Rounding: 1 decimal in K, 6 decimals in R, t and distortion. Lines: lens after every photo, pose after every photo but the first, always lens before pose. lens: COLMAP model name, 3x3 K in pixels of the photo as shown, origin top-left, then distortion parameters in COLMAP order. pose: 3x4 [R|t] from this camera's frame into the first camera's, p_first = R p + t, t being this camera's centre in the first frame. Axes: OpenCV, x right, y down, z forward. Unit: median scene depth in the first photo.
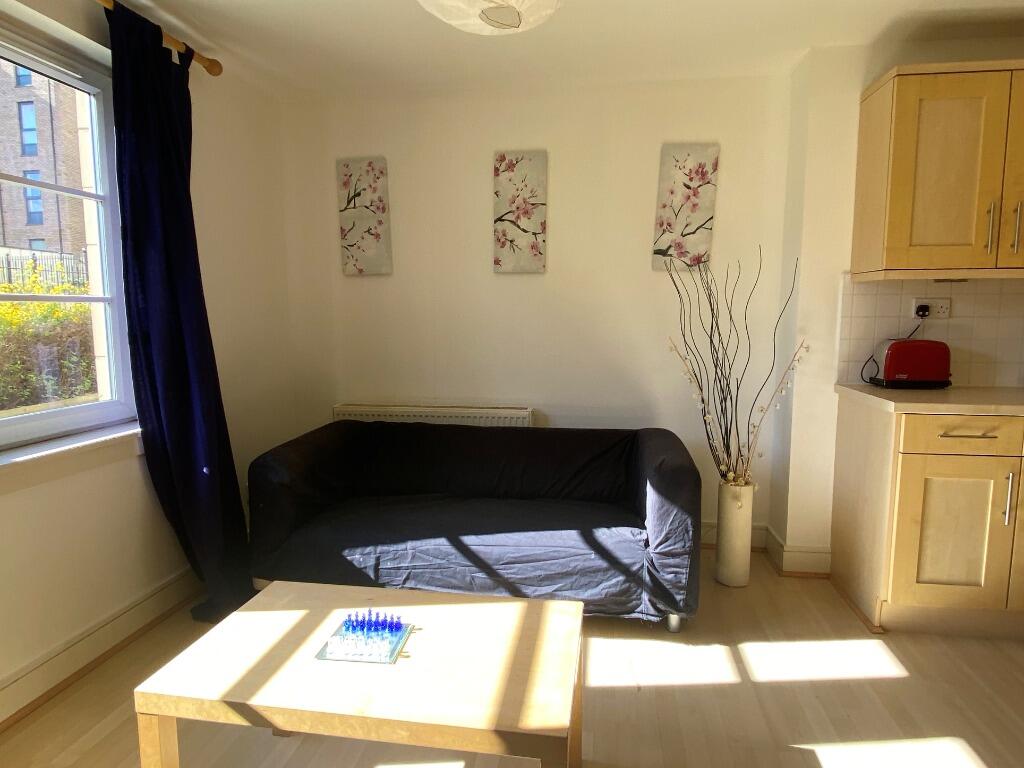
lens RADIAL K [[647.2, 0, 514.7], [0, 647.2, 386.5], [0, 0, 1]] dist [-0.007605, -0.003320]
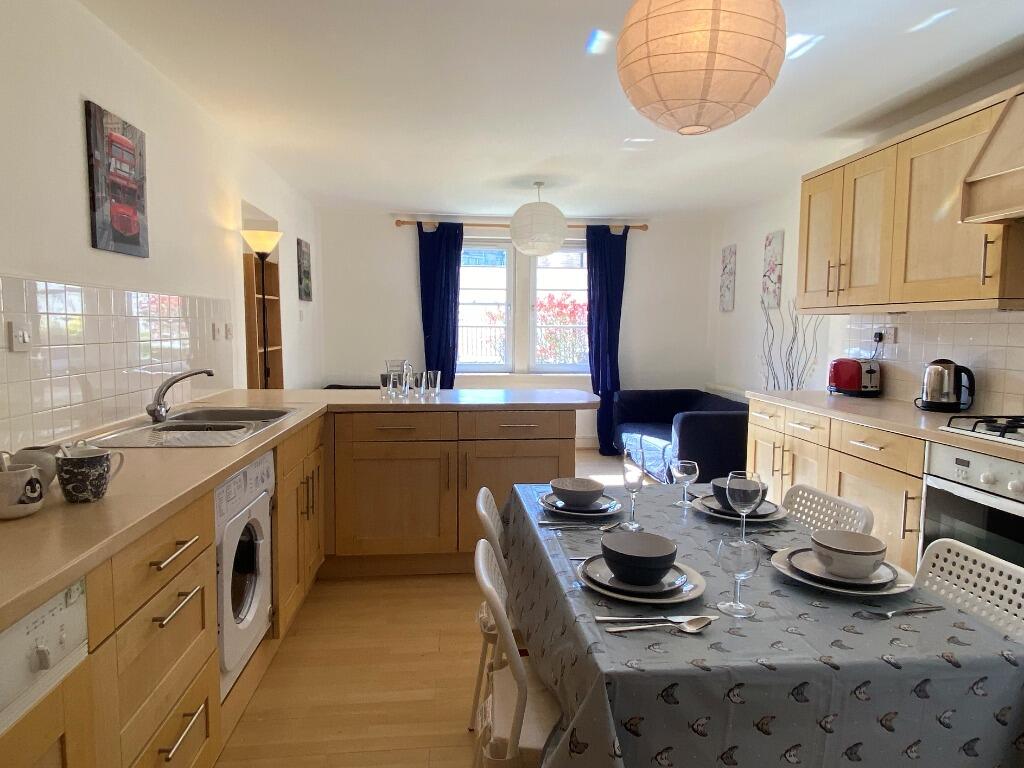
lens RADIAL K [[647.2, 0, 511.0], [0, 647.2, 381.6], [0, 0, 1]] dist [-0.007605, -0.003320]
pose [[0.203292, 0.089262, -0.975041, 1.464155], [-0.106038, 0.991986, 0.068705, -0.038712], [0.973359, 0.089424, 0.211128, 0.062607]]
